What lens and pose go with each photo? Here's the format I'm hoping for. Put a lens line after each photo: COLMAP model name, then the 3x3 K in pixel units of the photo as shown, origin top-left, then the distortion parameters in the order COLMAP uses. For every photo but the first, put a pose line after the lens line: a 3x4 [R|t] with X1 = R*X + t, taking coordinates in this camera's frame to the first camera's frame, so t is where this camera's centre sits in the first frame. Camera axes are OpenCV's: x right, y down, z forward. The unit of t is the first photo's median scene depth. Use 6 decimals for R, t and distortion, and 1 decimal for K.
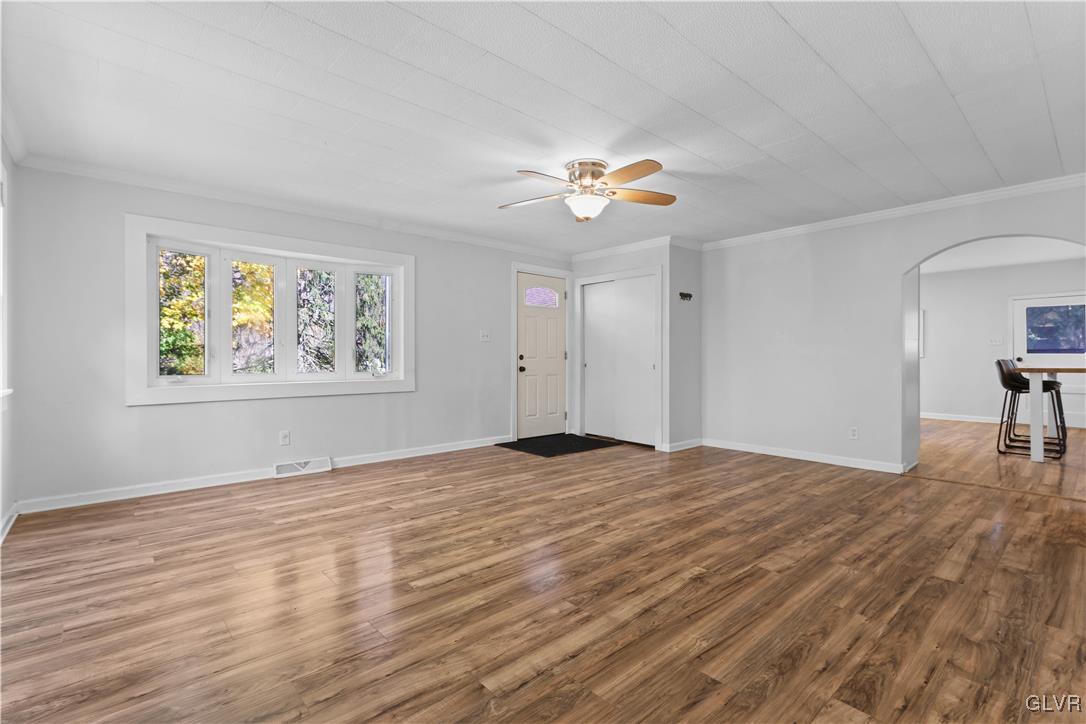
lens RADIAL K [[499.5, 0, 552.1], [0, 499.5, 360.4], [0, 0, 1]] dist [-0.001616, -0.000270]
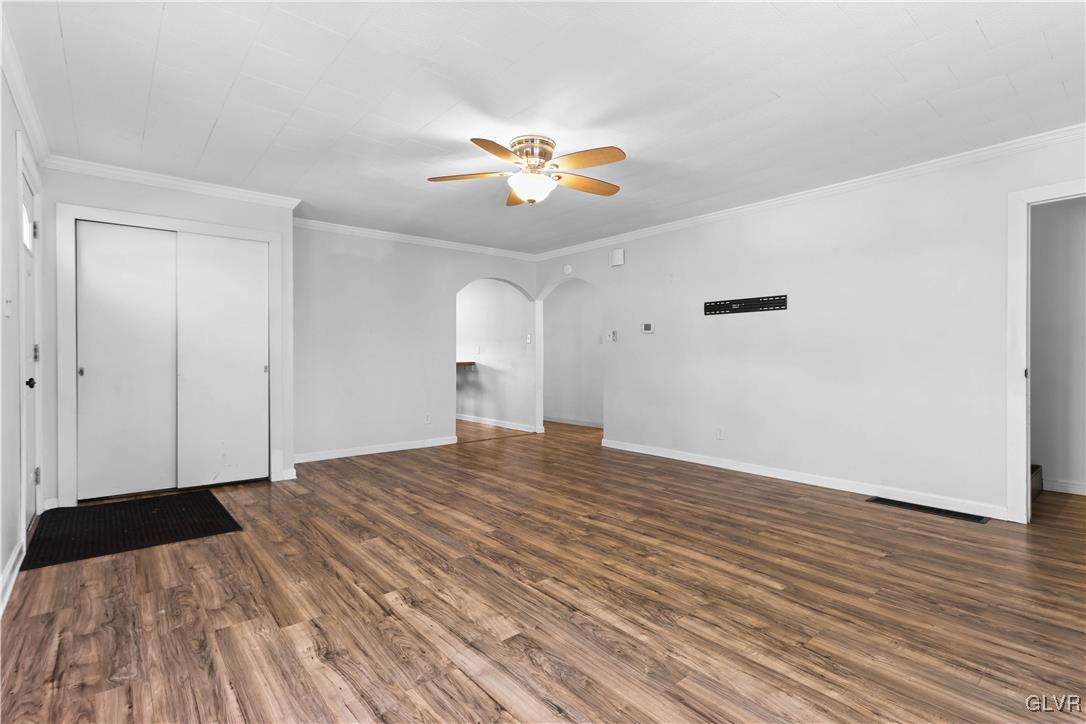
lens RADIAL K [[499.5, 0, 551.8], [0, 499.5, 358.0], [0, 0, 1]] dist [-0.001616, -0.000270]
pose [[0.057684, -0.001228, 0.998334, -0.914515], [0.011868, 0.999929, 0.000544, 0.003156], [-0.998264, 0.011817, 0.057695, 1.003890]]
